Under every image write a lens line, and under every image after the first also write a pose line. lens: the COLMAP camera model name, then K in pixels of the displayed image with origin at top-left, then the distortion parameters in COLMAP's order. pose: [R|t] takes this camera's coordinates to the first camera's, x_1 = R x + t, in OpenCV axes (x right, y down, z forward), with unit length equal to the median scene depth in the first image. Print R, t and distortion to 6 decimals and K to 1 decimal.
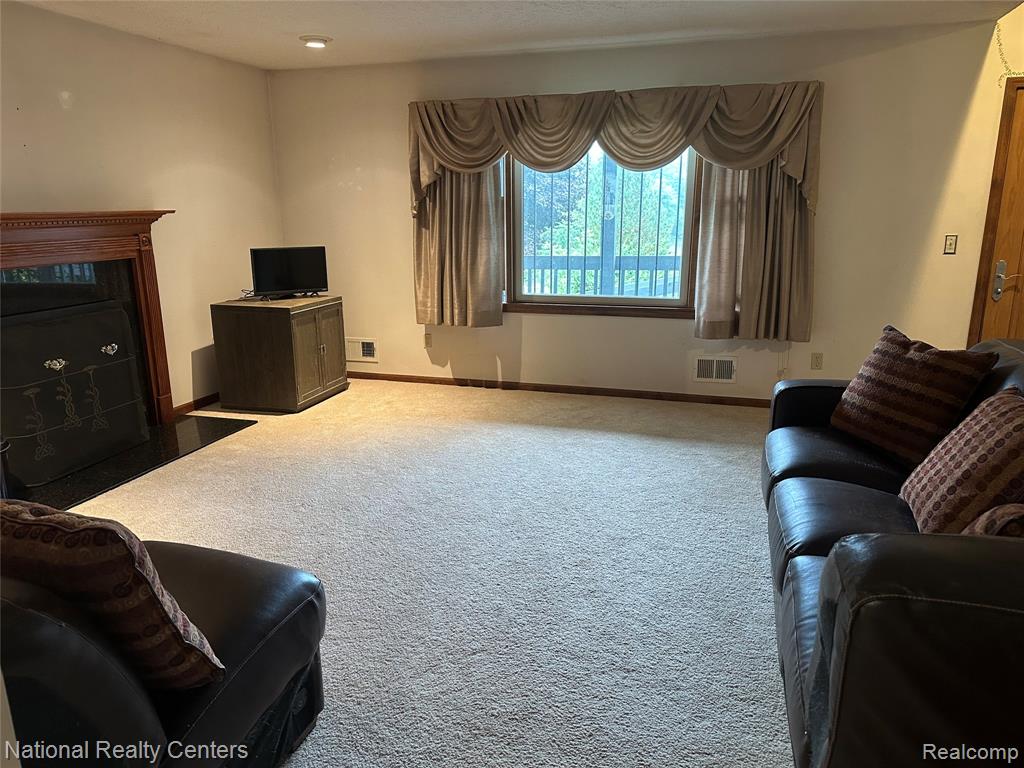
lens RADIAL K [[710.1, 0, 512.6], [0, 710.1, 388.6], [0, 0, 1]] dist [-0.008150, -0.008555]
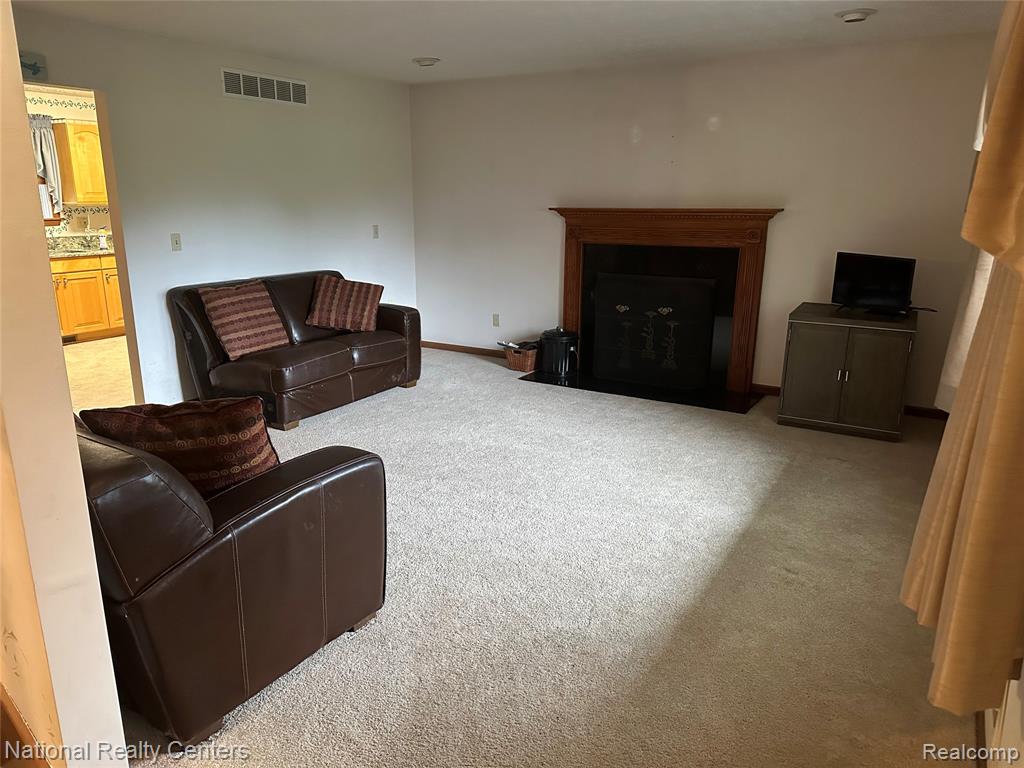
lens RADIAL K [[710.1, 0, 512.6], [0, 710.1, 388.6], [0, 0, 1]] dist [-0.008150, -0.008555]
pose [[-0.247998, 0.257261, -0.933978, 1.164926], [-0.241848, 0.917128, 0.316837, -0.399720], [0.938087, 0.304455, -0.165228, 1.435014]]
